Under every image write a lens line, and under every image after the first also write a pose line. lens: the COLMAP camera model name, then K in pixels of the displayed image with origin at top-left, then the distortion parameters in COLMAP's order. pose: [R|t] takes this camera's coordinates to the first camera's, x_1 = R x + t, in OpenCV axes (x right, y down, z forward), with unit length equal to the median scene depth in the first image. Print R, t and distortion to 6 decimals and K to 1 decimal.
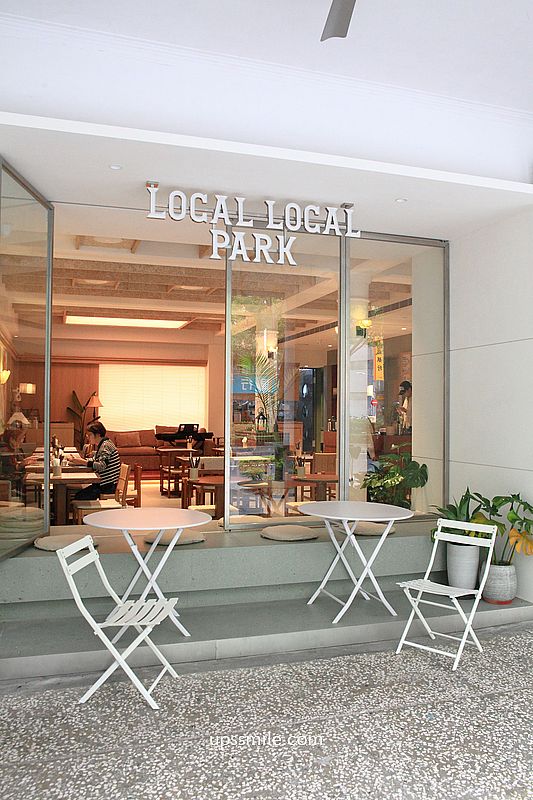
lens RADIAL K [[648.4, 0, 267.3], [0, 648.4, 399.9], [0, 0, 1]] dist [-0.060877, 0.043004]
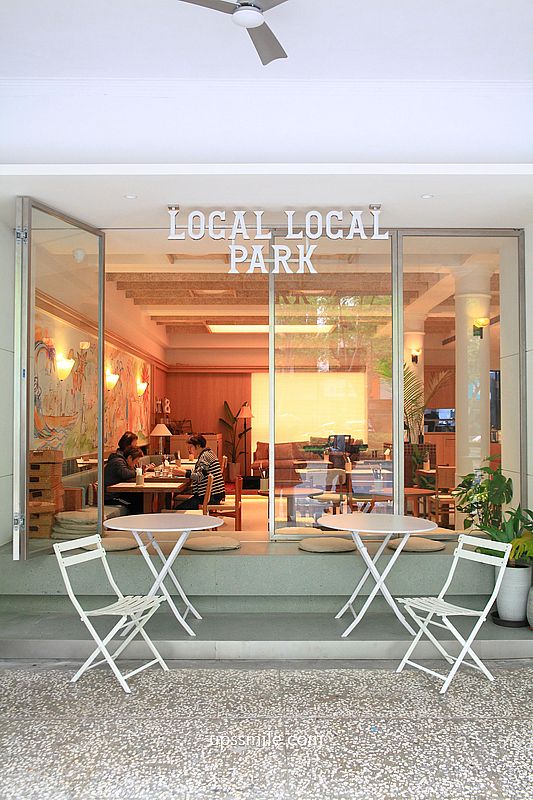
lens RADIAL K [[728.3, 0, 267.7], [0, 728.3, 399.4], [0, 0, 1]] dist [-0.012174, 0.006515]
pose [[0.953504, -0.016870, -0.300907, 0.318993], [0.012966, 0.999804, -0.014965, 0.000780], [0.301101, 0.010368, 0.953536, -0.089990]]
